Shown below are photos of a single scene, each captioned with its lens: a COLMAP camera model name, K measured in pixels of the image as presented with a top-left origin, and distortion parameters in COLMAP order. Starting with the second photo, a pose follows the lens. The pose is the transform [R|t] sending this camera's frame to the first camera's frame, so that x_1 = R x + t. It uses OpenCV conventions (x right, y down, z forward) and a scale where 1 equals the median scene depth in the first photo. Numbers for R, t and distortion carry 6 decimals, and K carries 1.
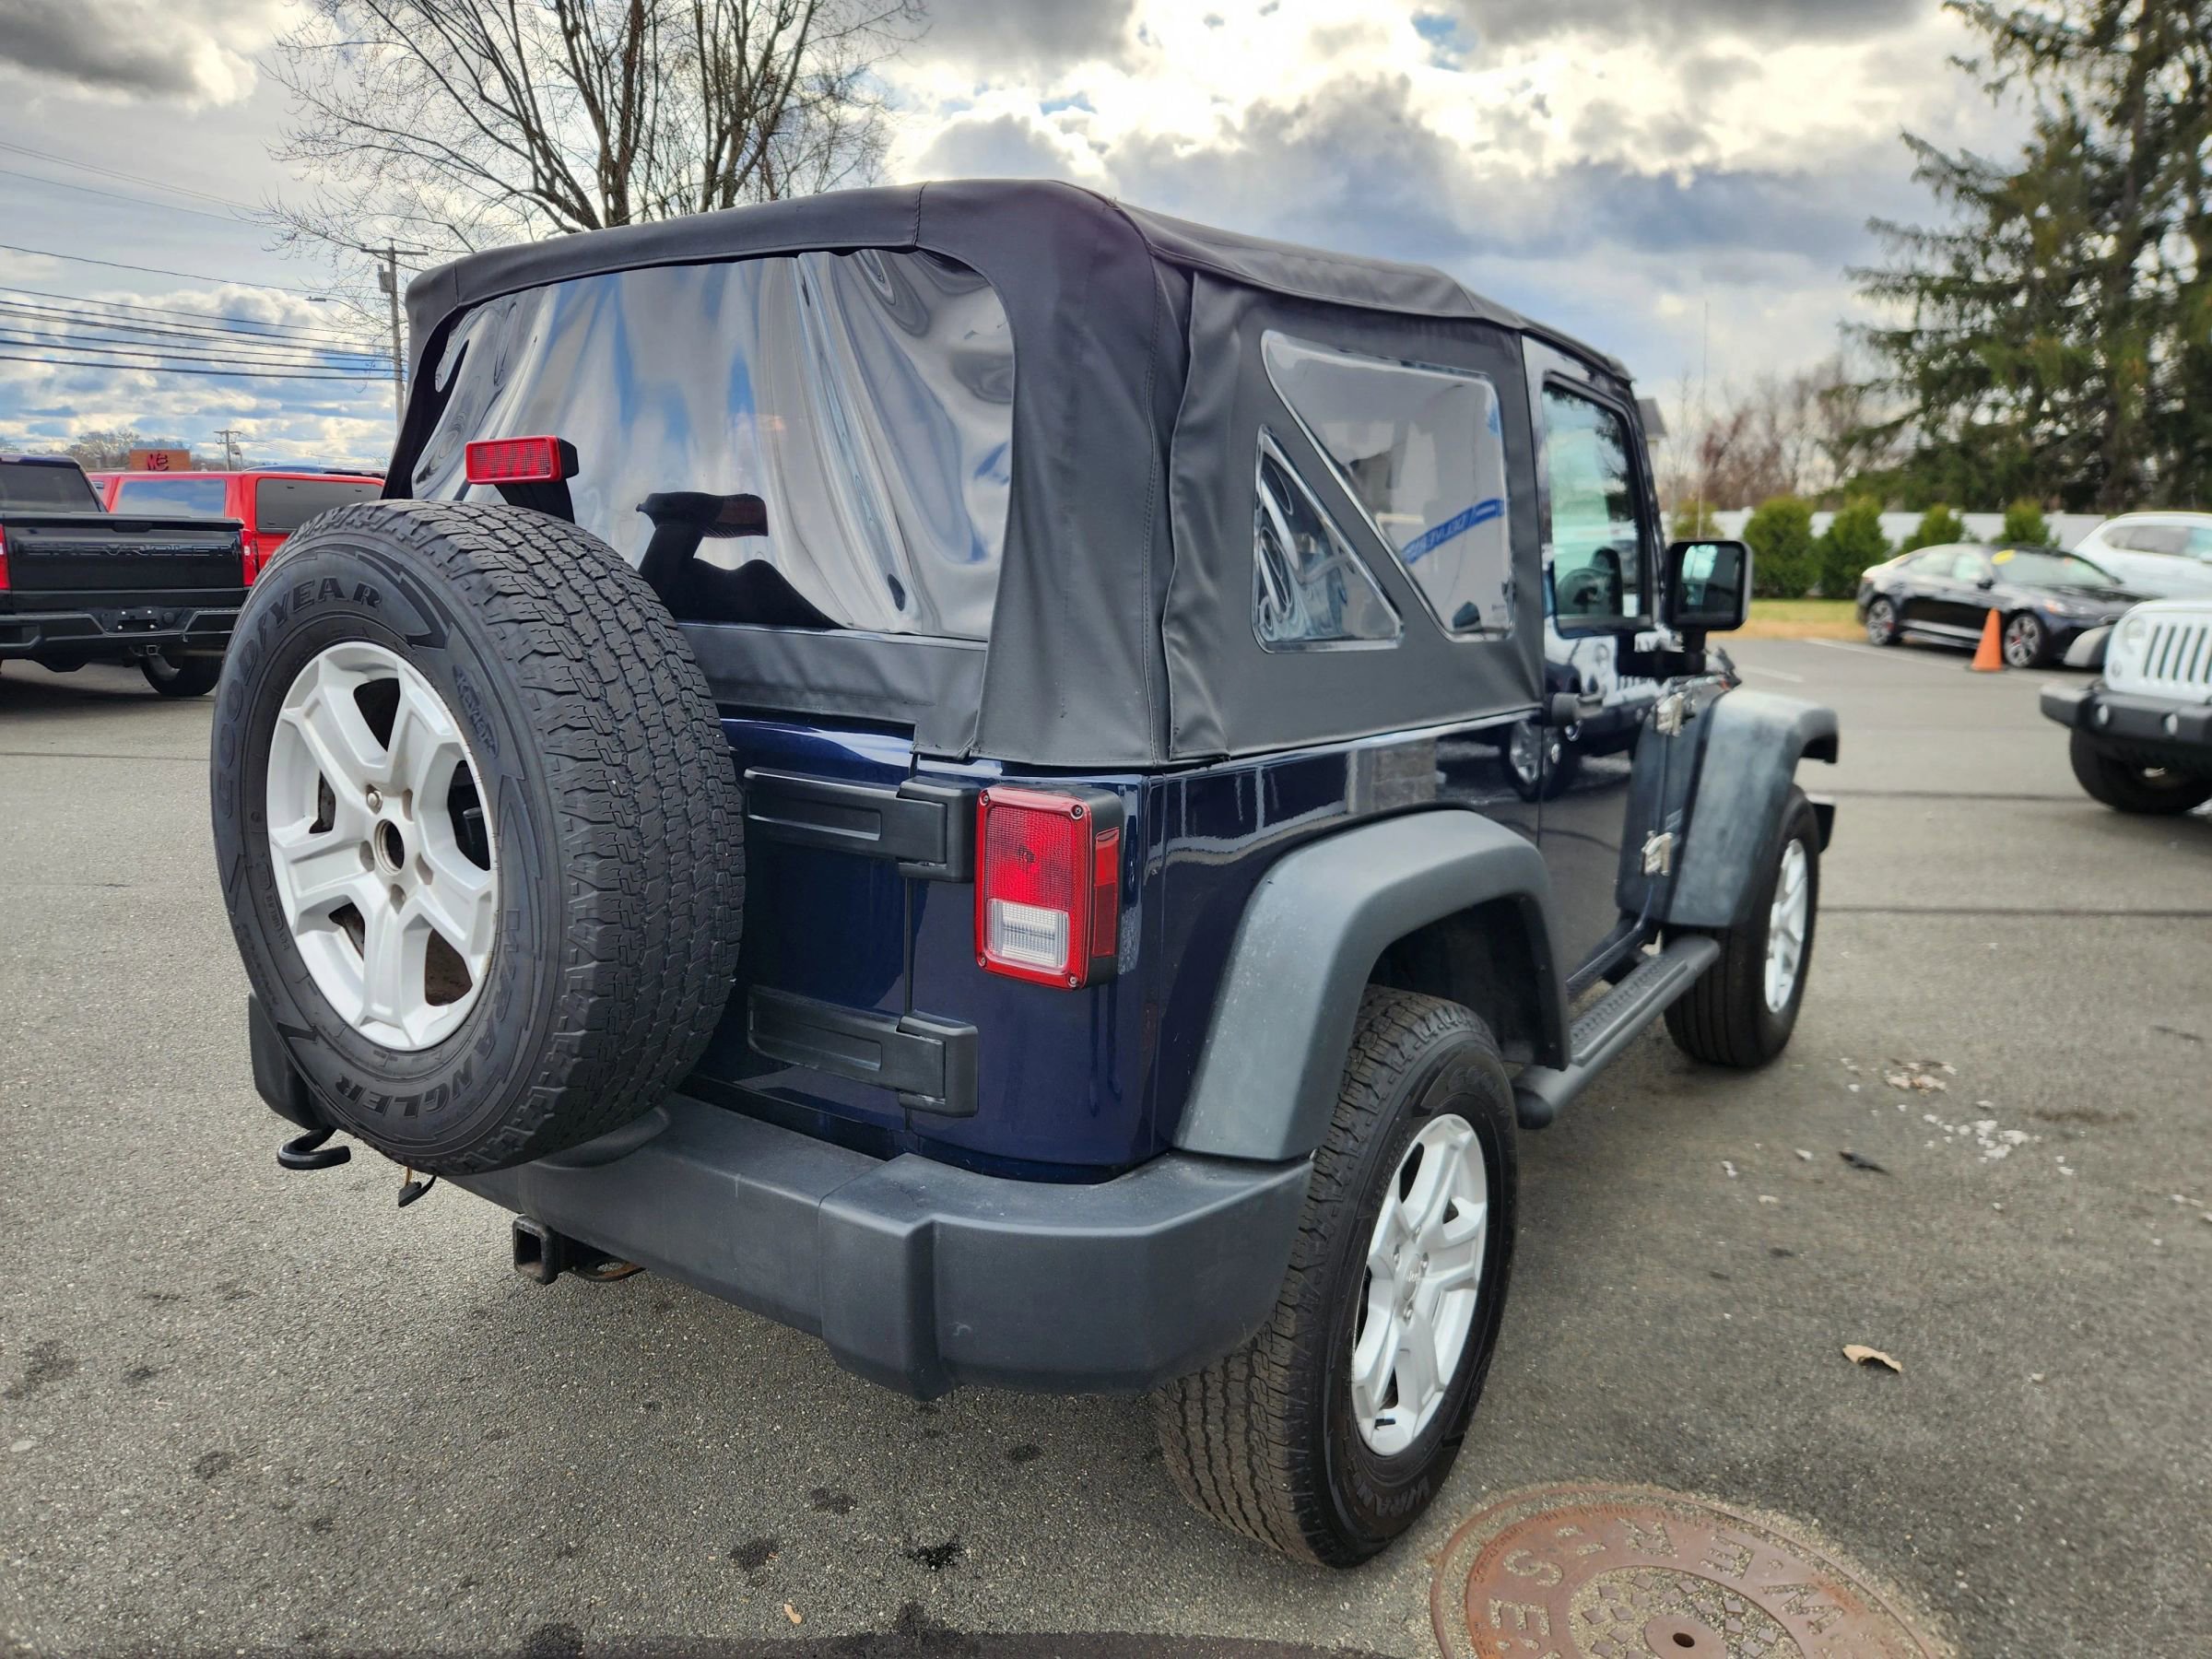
lens RADIAL K [[1481.1, 0, 1009.4], [0, 1481.1, 824.7], [0, 0, 1]] dist [0.064802, -0.053246]
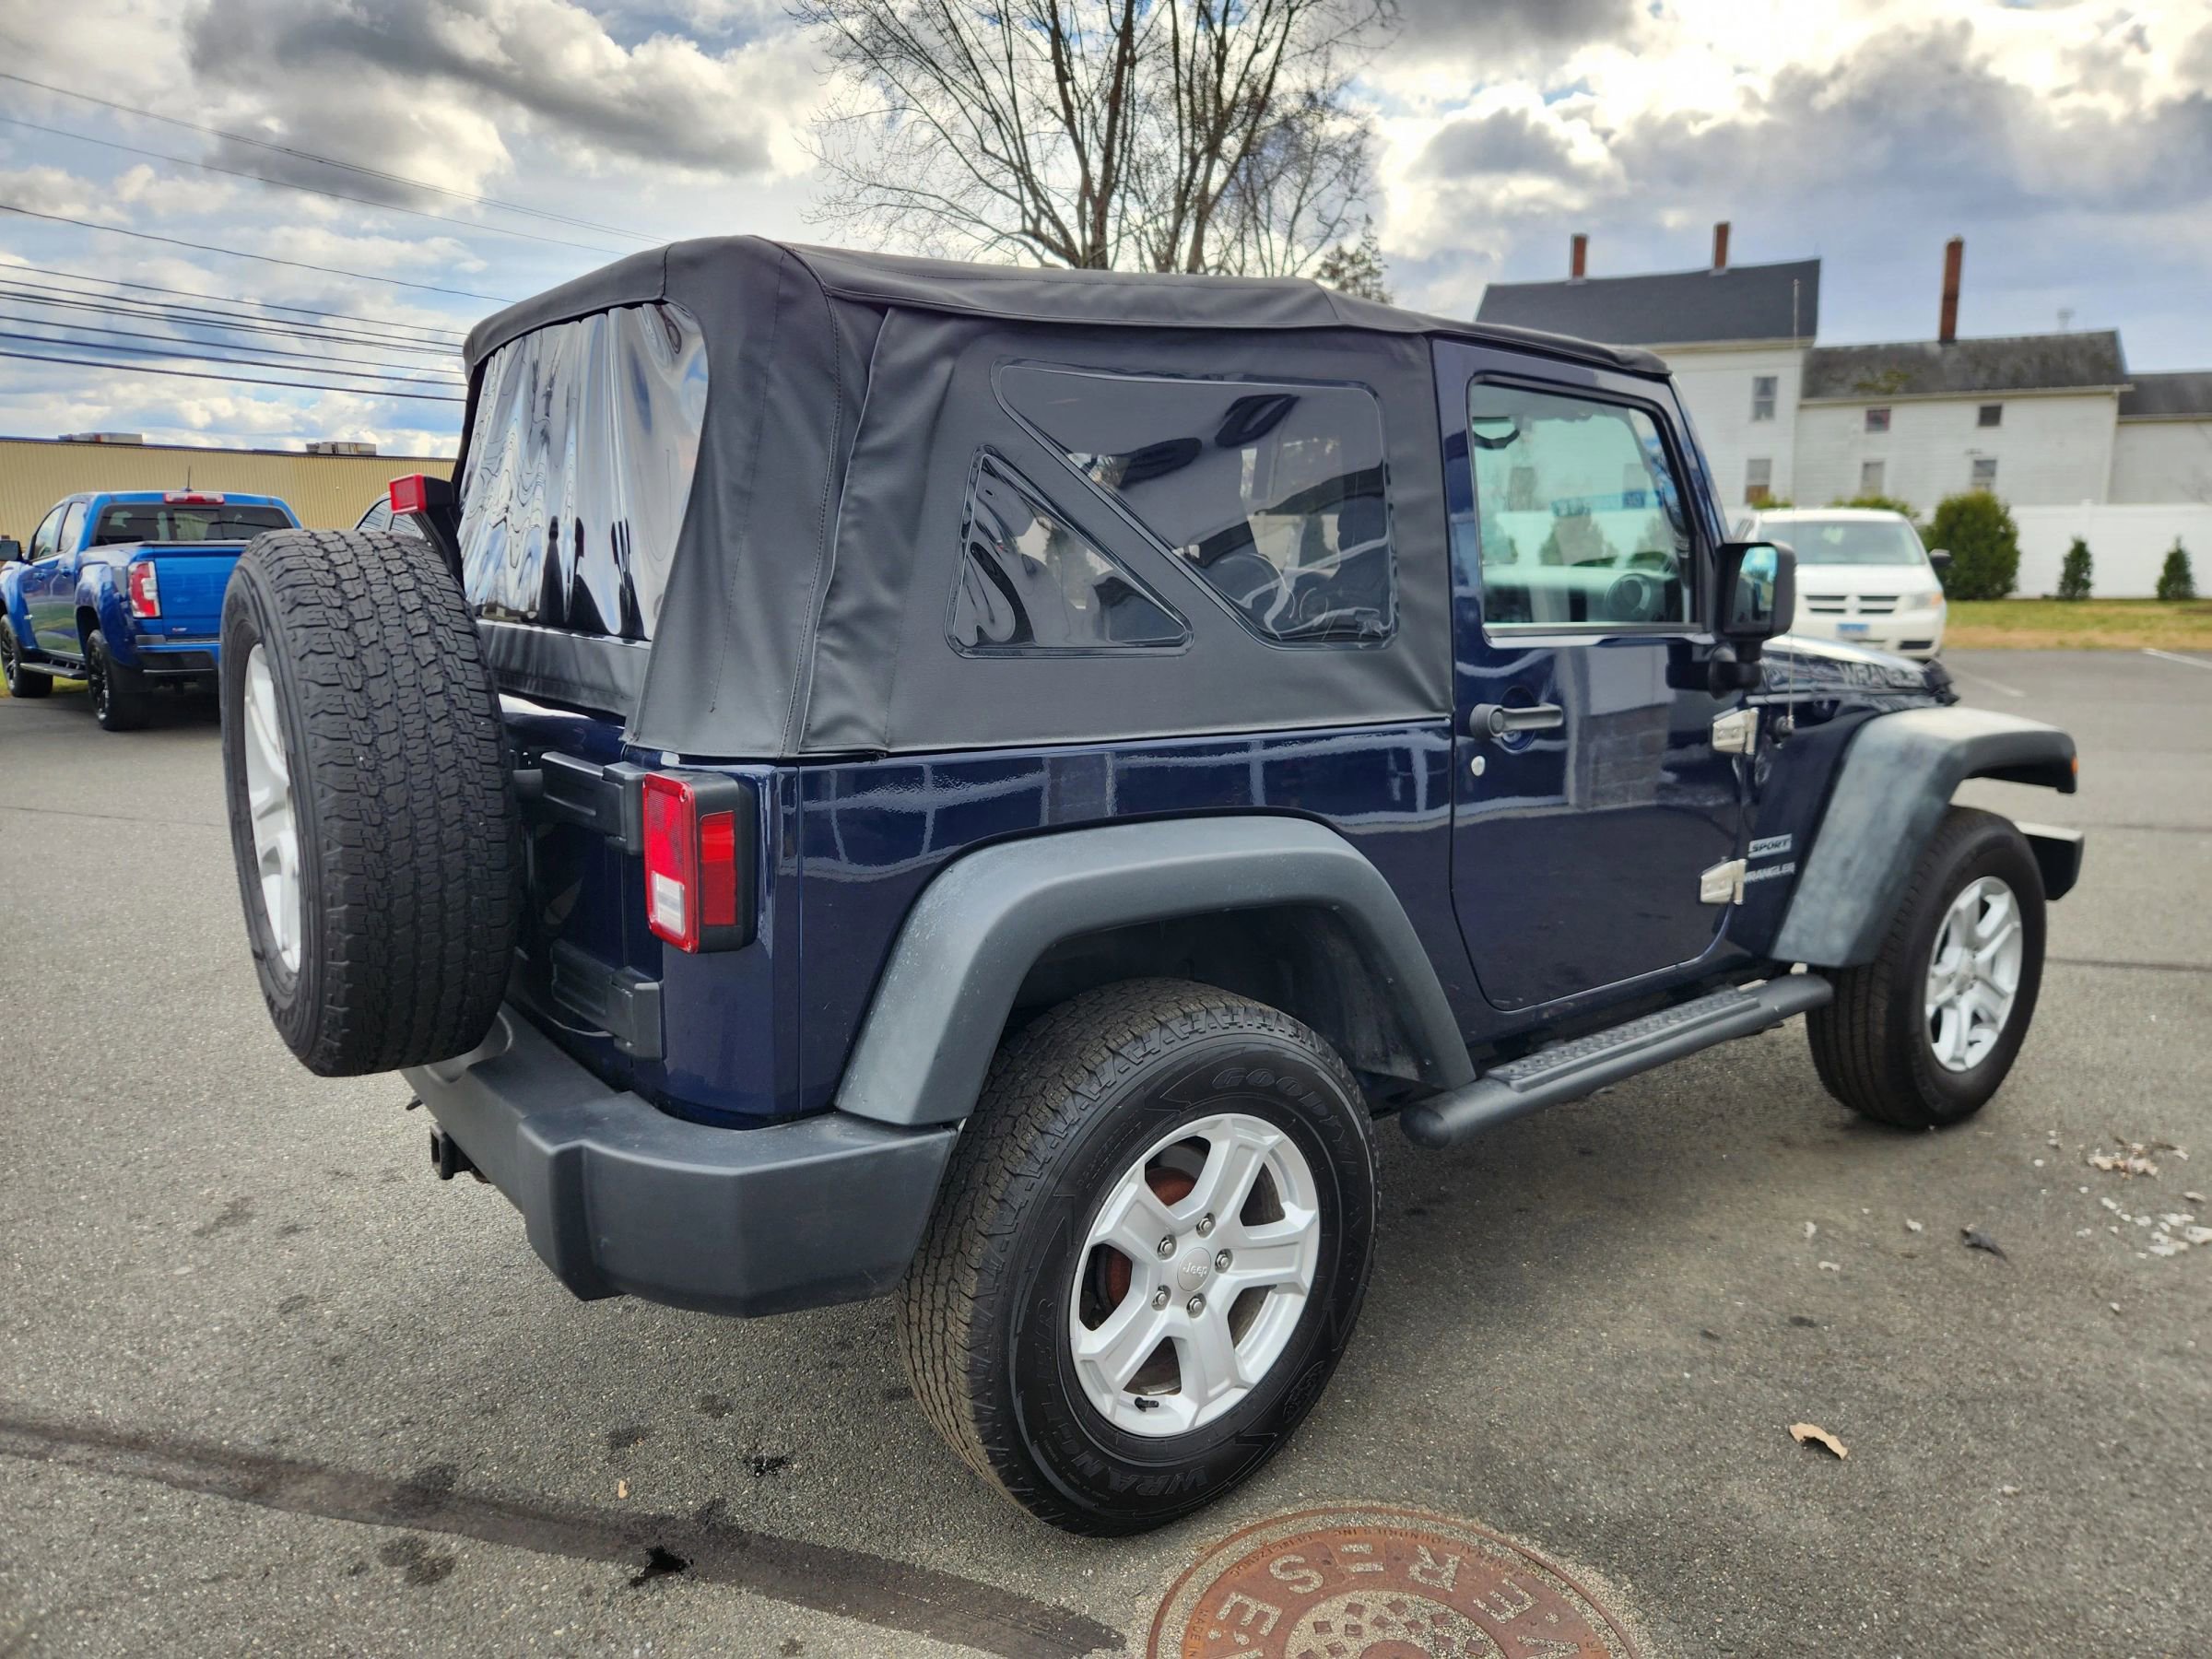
lens RADIAL K [[1450.7, 0, 1042.6], [0, 1450.7, 833.2], [0, 0, 1]] dist [0.069120, -0.054338]
pose [[0.956045, 0.041308, -0.290294, 0.371856], [-0.040870, 0.999136, 0.007574, 0.000339], [0.290356, 0.004623, 0.956907, 0.008126]]
